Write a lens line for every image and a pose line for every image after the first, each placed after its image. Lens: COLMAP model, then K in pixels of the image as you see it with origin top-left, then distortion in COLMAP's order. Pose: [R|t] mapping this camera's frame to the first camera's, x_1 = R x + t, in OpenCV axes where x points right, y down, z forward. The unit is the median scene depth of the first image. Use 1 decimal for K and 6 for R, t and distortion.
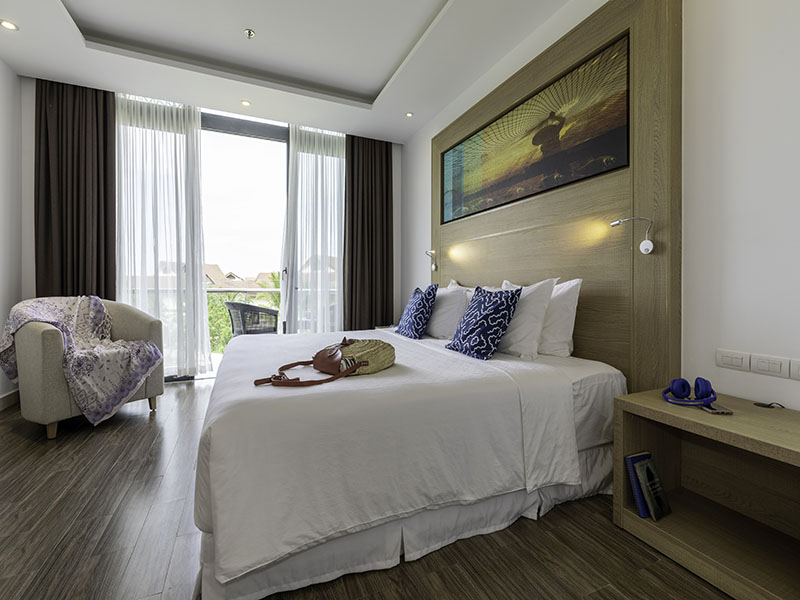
lens RADIAL K [[372.5, 0, 401.7], [0, 372.5, 289.7], [0, 0, 1]] dist [0.012743, -0.003673]
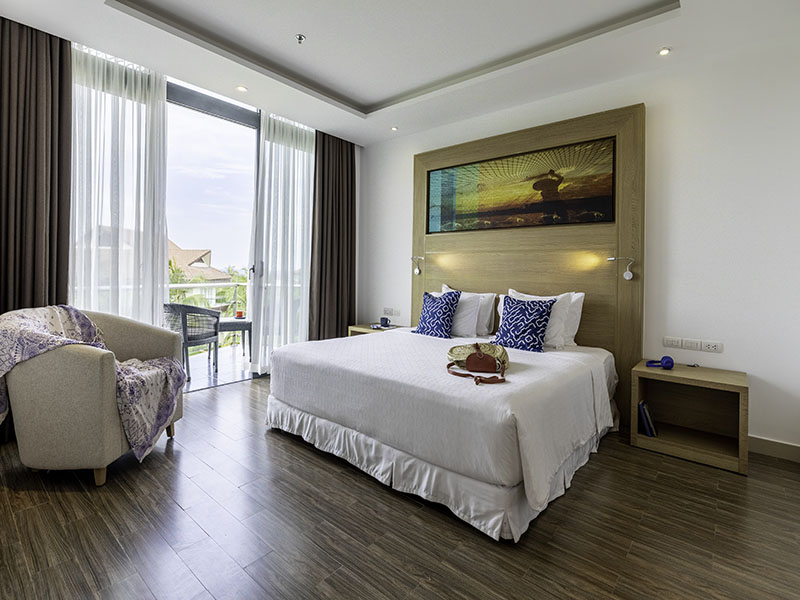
lens RADIAL K [[410.9, 0, 400.4], [0, 410.9, 270.8], [0, 0, 1]] dist [0.003515, -0.002741]
pose [[0.890541, 0.016586, 0.454601, -0.681319], [-0.016031, 0.999859, -0.005074, -0.072036], [-0.454621, -0.002769, 0.890681, -0.092046]]
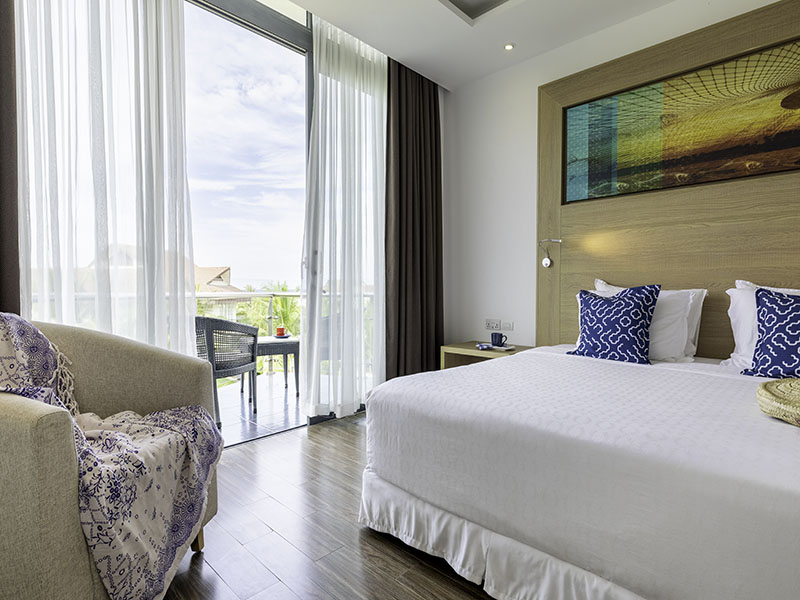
lens RADIAL K [[435.0, 0, 394.9], [0, 435.0, 296.0], [0, 0, 1]] dist [0.002956, 0.002916]
pose [[0.919207, -0.010008, 0.393646, -0.701801], [0.005102, 0.999896, 0.013508, -0.007986], [-0.393741, -0.010408, 0.919163, 0.432763]]
